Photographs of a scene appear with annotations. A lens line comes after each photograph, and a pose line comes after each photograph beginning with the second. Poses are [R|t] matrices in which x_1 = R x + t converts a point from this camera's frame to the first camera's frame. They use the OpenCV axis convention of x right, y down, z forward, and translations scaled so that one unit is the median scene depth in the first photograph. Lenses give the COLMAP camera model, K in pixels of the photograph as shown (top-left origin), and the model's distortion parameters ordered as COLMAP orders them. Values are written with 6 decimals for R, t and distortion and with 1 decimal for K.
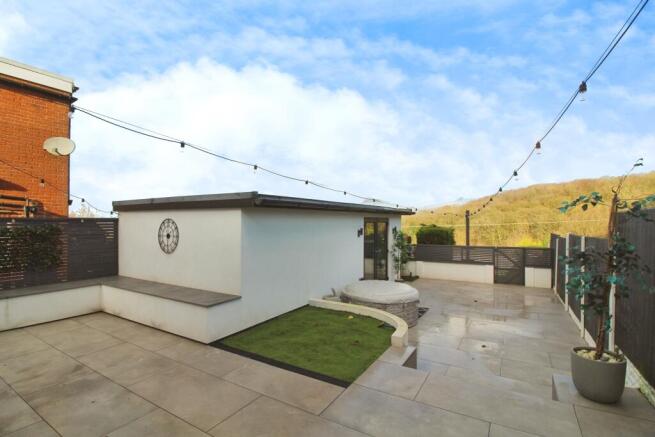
lens RADIAL K [[306.6, 0, 327.1], [0, 306.6, 222.6], [0, 0, 1]] dist [-0.001234, 0.000008]
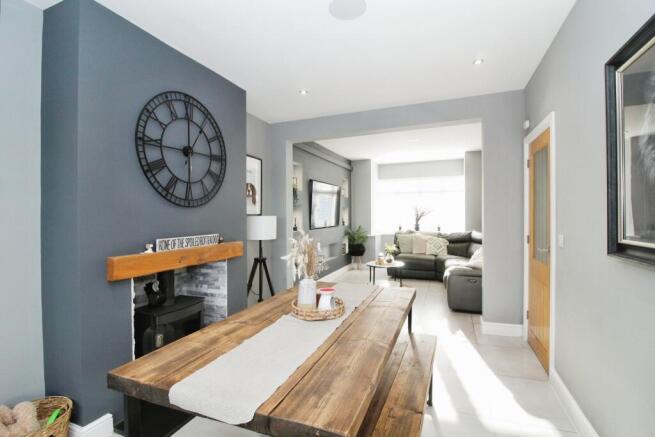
lens RADIAL K [[306.6, 0, 327.3], [0, 306.6, 216.7], [0, 0, 1]] dist [-0.001234, 0.000008]
pose [[-0.175188, -0.005826, 0.984518, -0.844316], [-0.001911, 0.999983, 0.005578, 0.107911], [-0.984533, -0.000904, -0.175196, 0.908981]]
